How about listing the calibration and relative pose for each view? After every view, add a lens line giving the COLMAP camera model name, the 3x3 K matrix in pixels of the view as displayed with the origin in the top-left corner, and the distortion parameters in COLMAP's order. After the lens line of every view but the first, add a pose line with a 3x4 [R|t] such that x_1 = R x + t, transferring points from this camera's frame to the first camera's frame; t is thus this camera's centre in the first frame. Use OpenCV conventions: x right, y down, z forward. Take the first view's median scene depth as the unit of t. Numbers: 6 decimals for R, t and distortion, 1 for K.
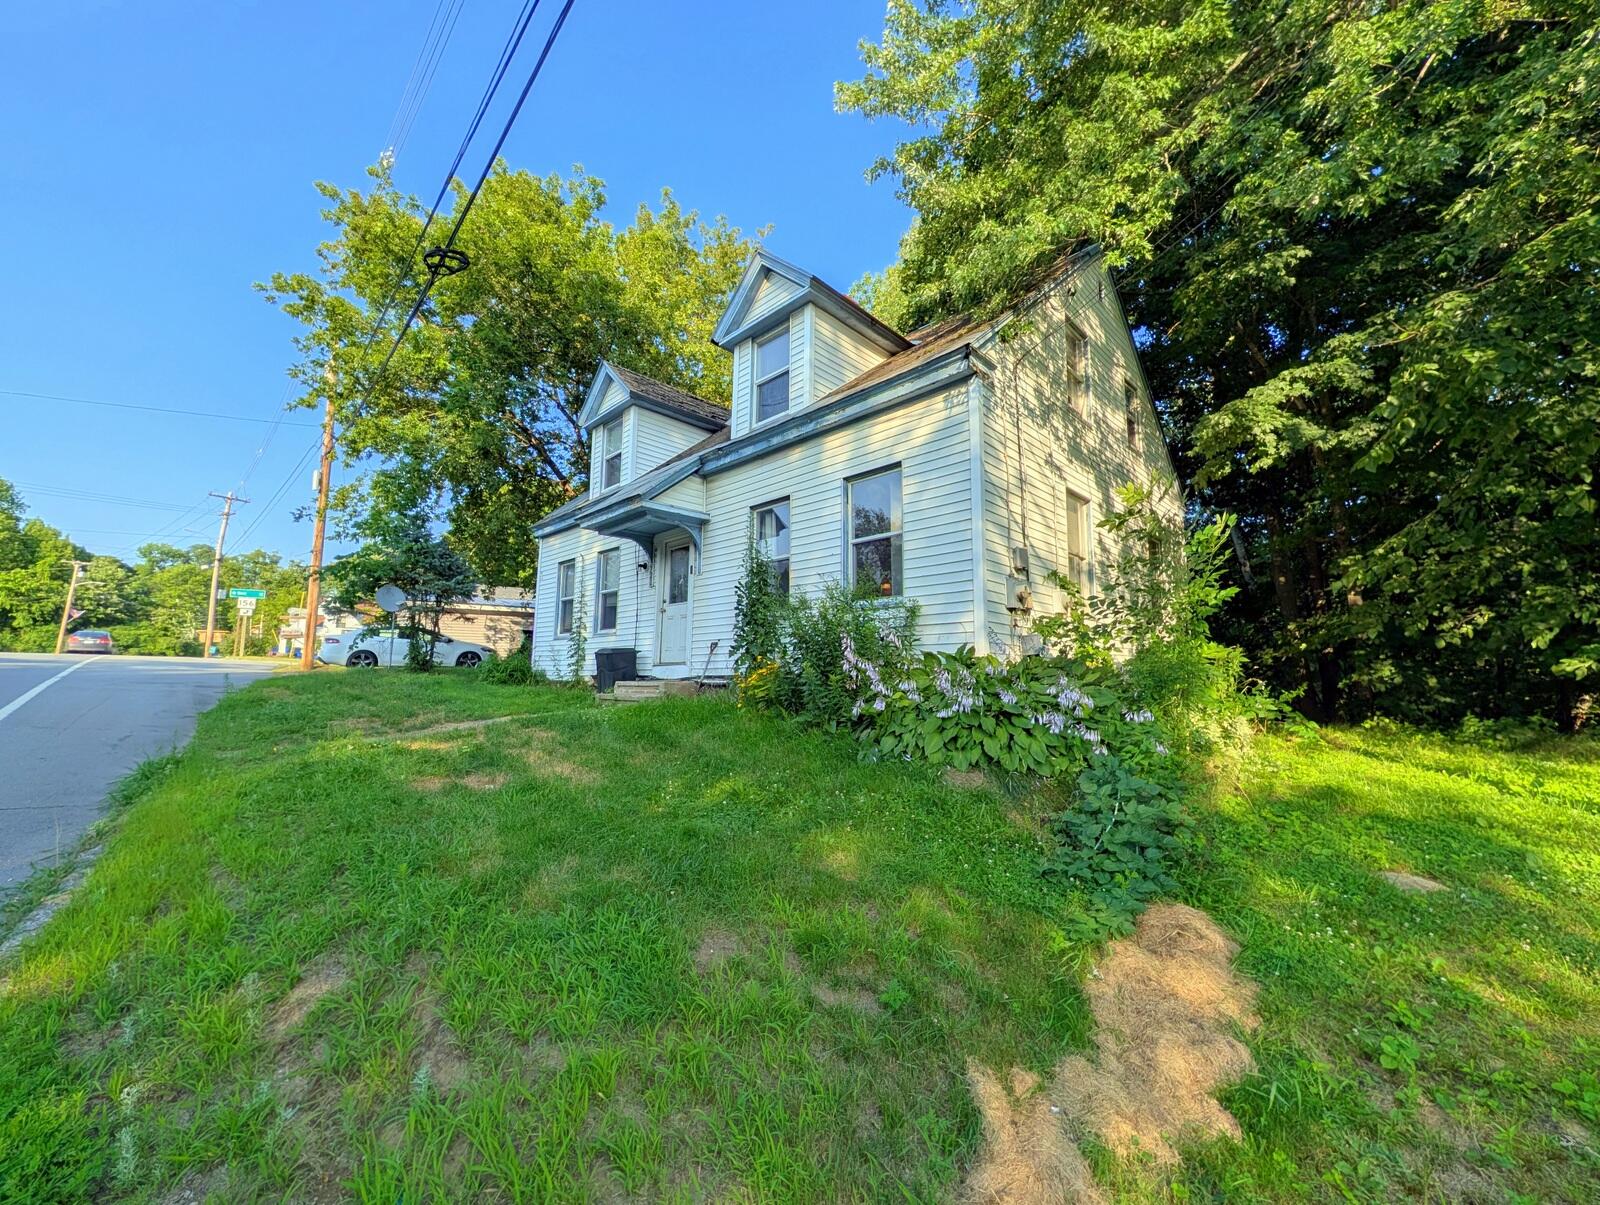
lens RADIAL K [[616.2, 0, 804.1], [0, 616.2, 598.3], [0, 0, 1]] dist [-0.001508, 0.000237]
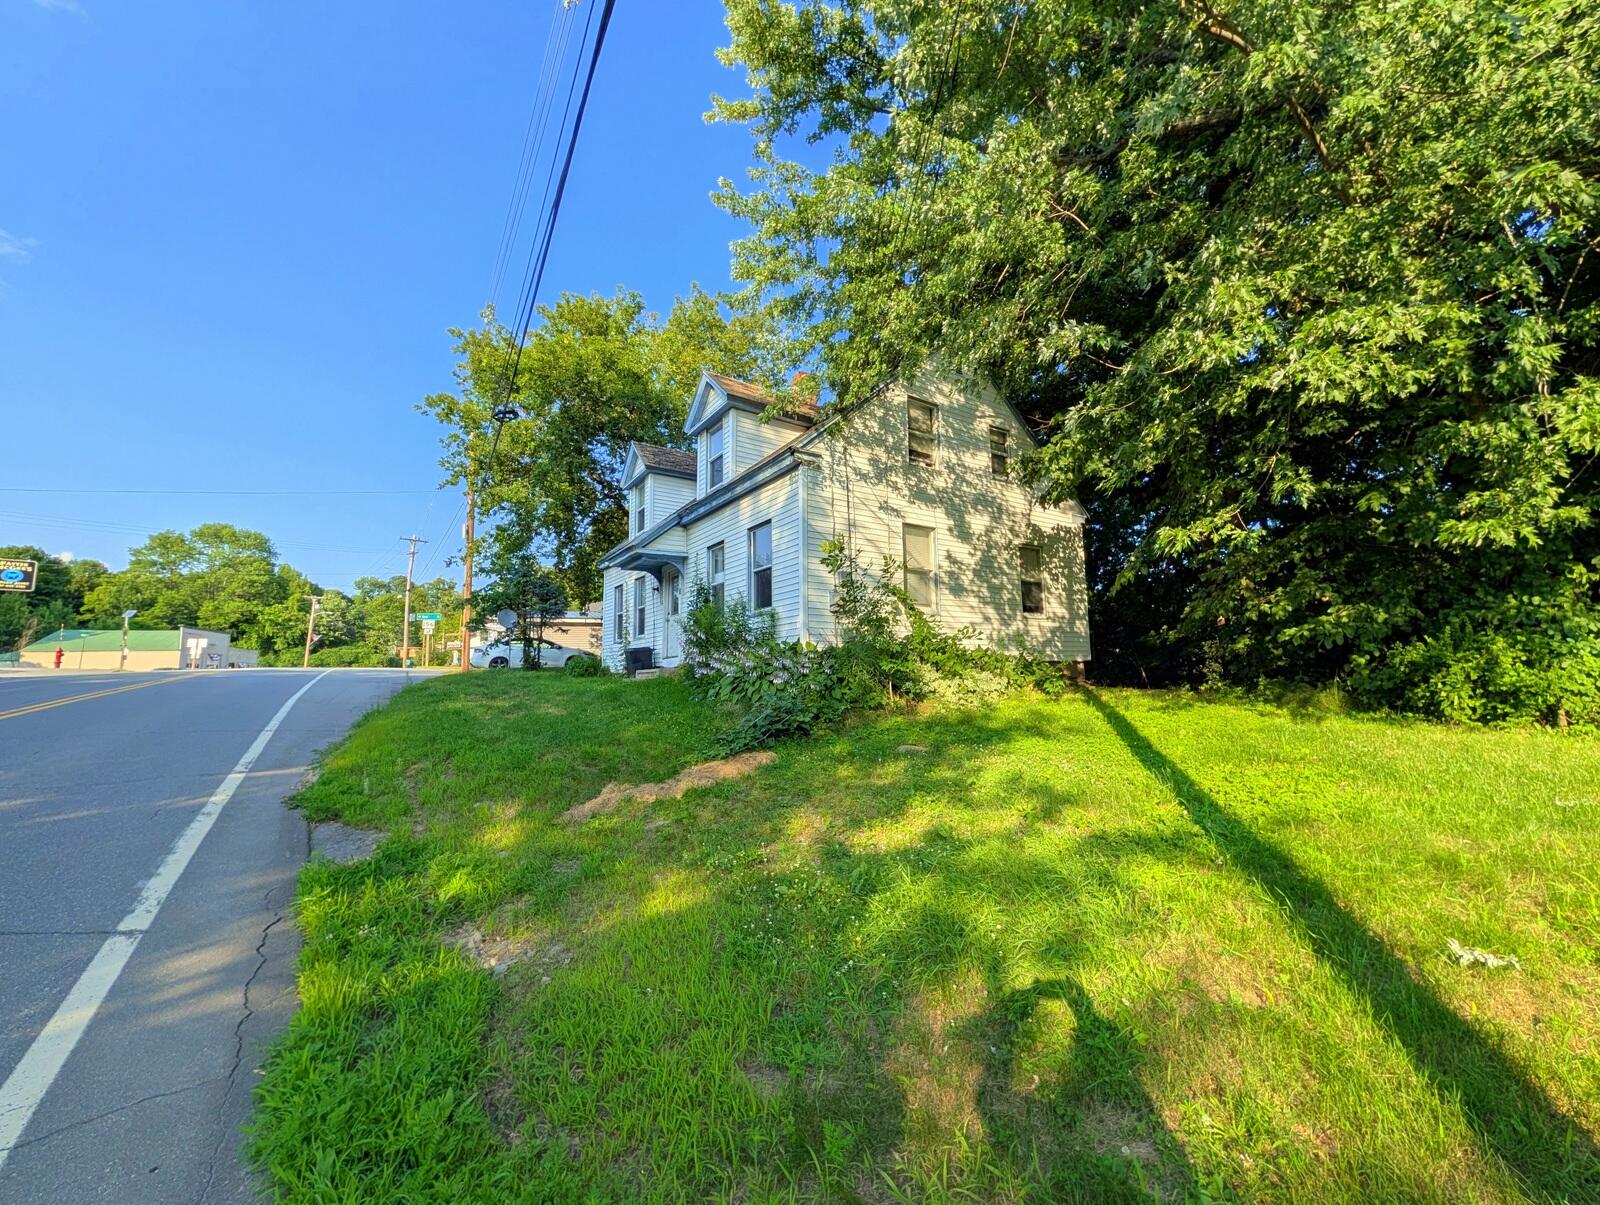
lens RADIAL K [[616.2, 0, 804.1], [0, 616.2, 598.3], [0, 0, 1]] dist [-0.001508, 0.000237]
pose [[0.979791, -0.049921, -0.193692, 0.391938], [0.050349, 0.998728, -0.002714, -0.011921], [0.193581, -0.007093, 0.981059, -0.366796]]
